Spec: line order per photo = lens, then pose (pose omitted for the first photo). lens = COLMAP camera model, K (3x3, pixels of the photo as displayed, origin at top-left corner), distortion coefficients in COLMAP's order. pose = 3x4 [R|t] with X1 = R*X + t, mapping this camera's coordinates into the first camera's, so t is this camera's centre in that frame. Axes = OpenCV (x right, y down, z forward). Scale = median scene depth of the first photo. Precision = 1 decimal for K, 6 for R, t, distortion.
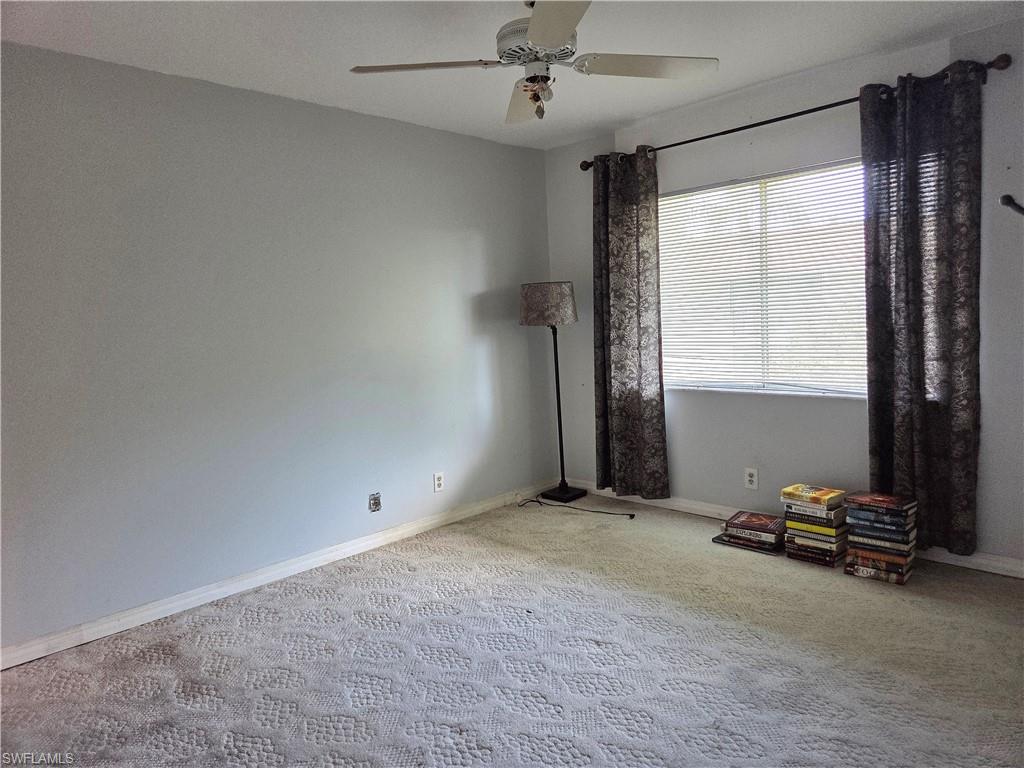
lens RADIAL K [[702.9, 0, 509.9], [0, 702.9, 374.1], [0, 0, 1]] dist [0.073758, -0.053362]
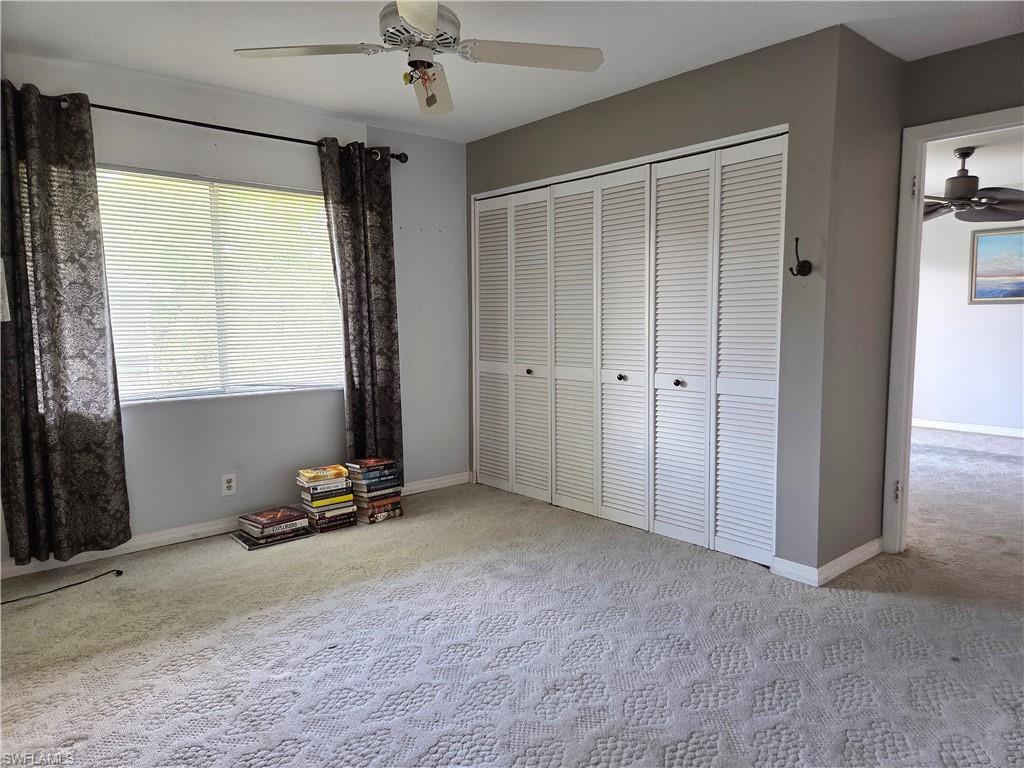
lens RADIAL K [[702.3, 0, 512.0], [0, 702.3, 384.0], [0, 0, 1]] dist [0.066979, -0.057978]
pose [[0.044318, -0.049120, 0.997809, -0.705244], [0.089739, 0.994948, 0.044993, -0.000571], [-0.994979, 0.087549, 0.048502, 0.626820]]
